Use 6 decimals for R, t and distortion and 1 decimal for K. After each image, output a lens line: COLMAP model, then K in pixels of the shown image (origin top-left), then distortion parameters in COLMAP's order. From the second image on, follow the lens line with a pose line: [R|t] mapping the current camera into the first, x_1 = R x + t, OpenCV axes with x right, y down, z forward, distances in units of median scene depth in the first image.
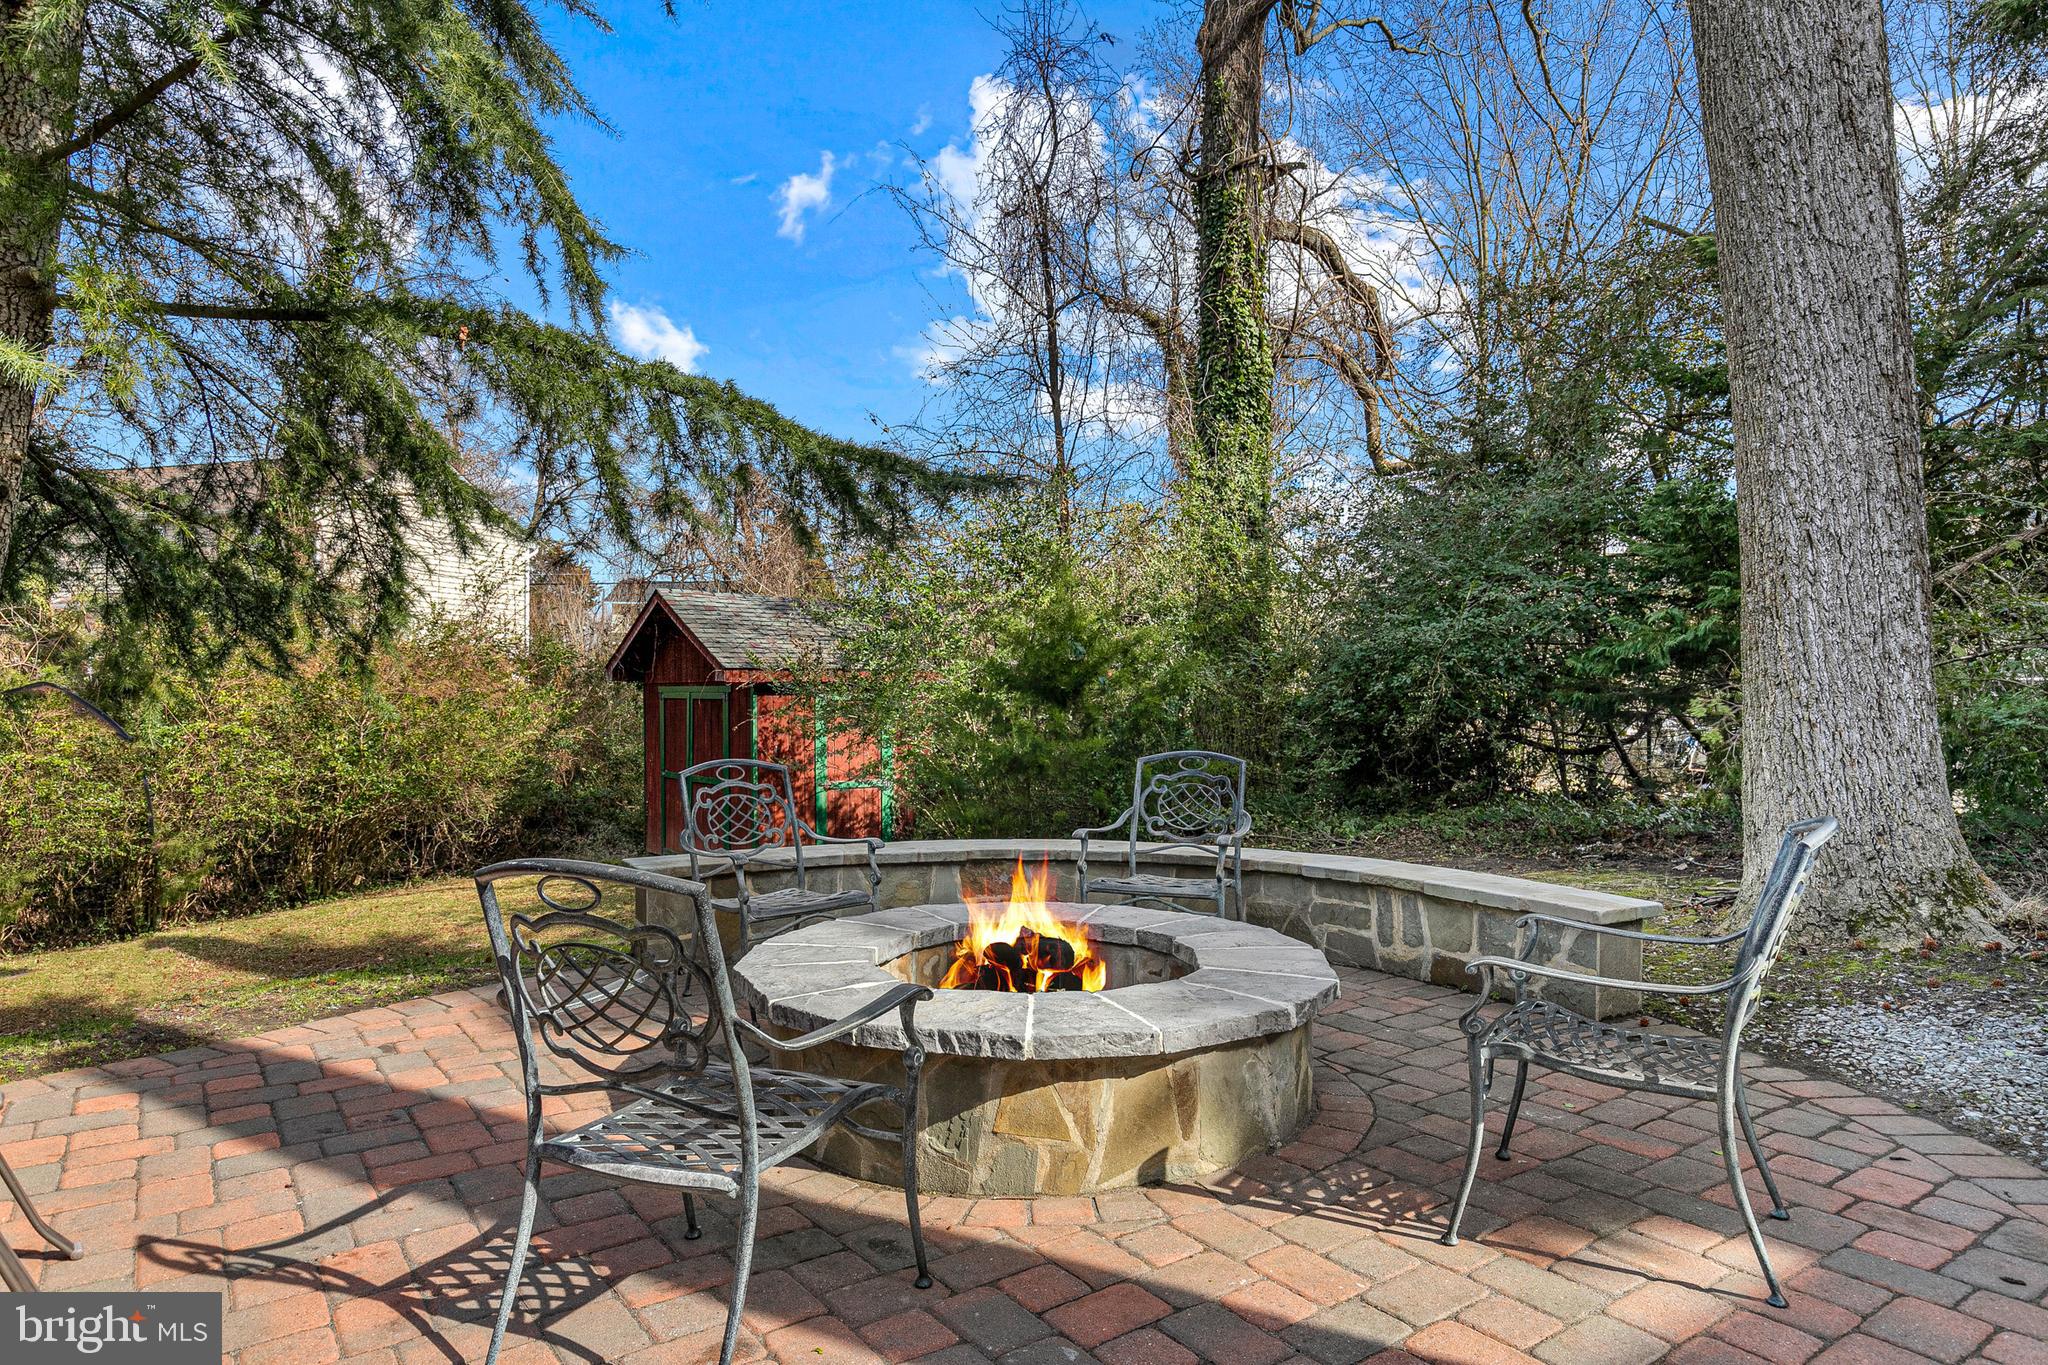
lens RADIAL K [[1217.3, 0, 1013.5], [0, 1217.3, 694.0], [0, 0, 1]] dist [-0.000050, -0.000042]
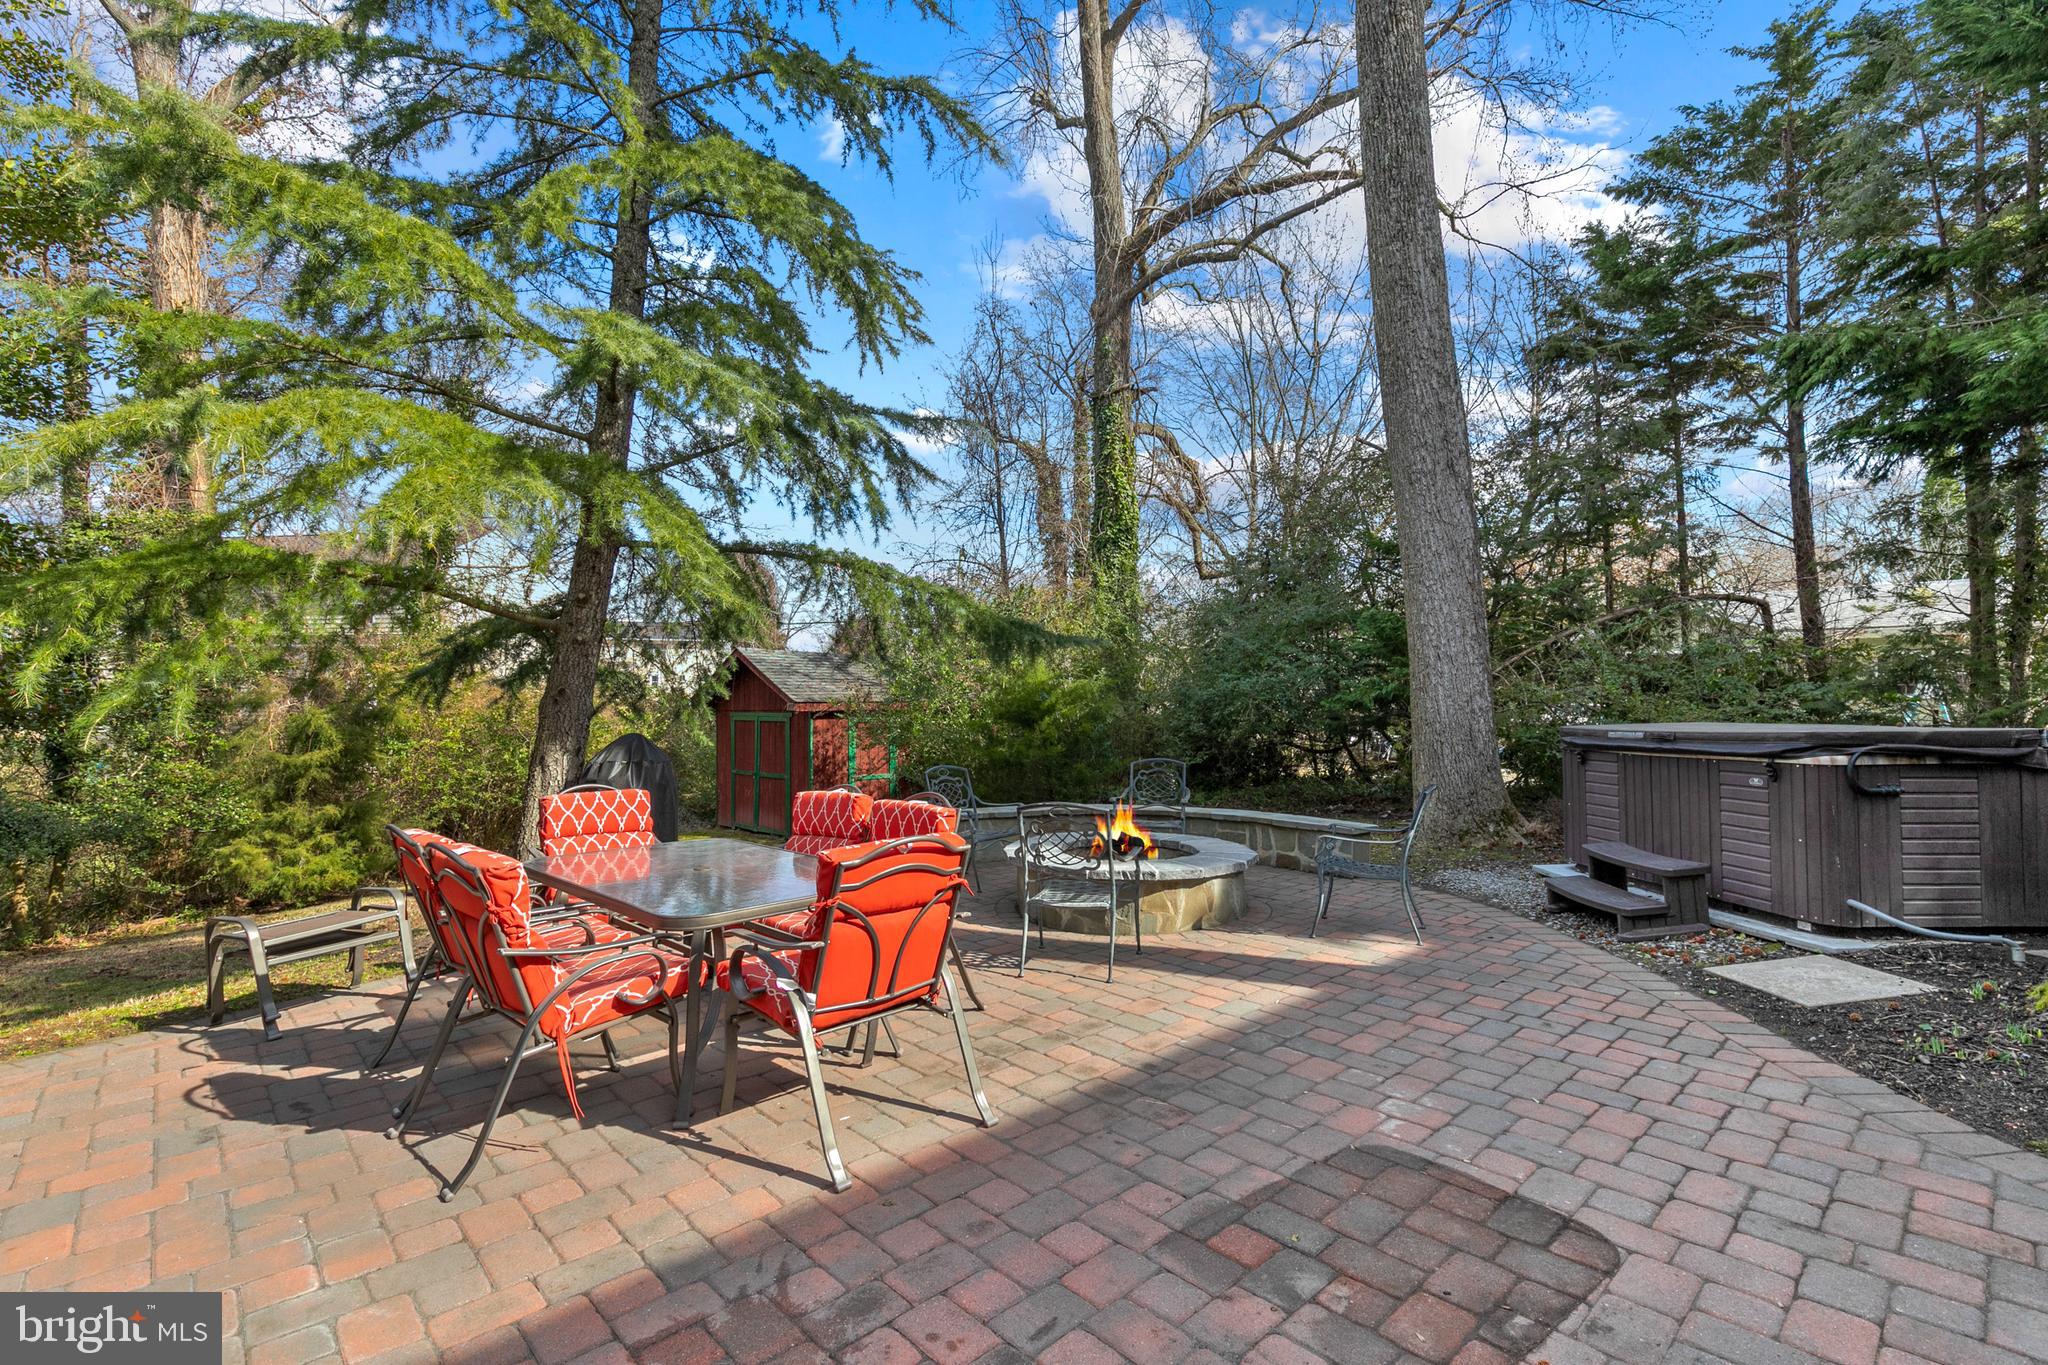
lens RADIAL K [[902.9, 0, 1016.4], [0, 902.9, 668.5], [0, 0, 1]] dist [0.014117, 0.000117]
pose [[0.992939, 0.004825, 0.118529, -0.284960], [0.000208, 0.999100, -0.042414, -0.038584], [-0.118627, 0.042139, 0.992044, -0.514542]]
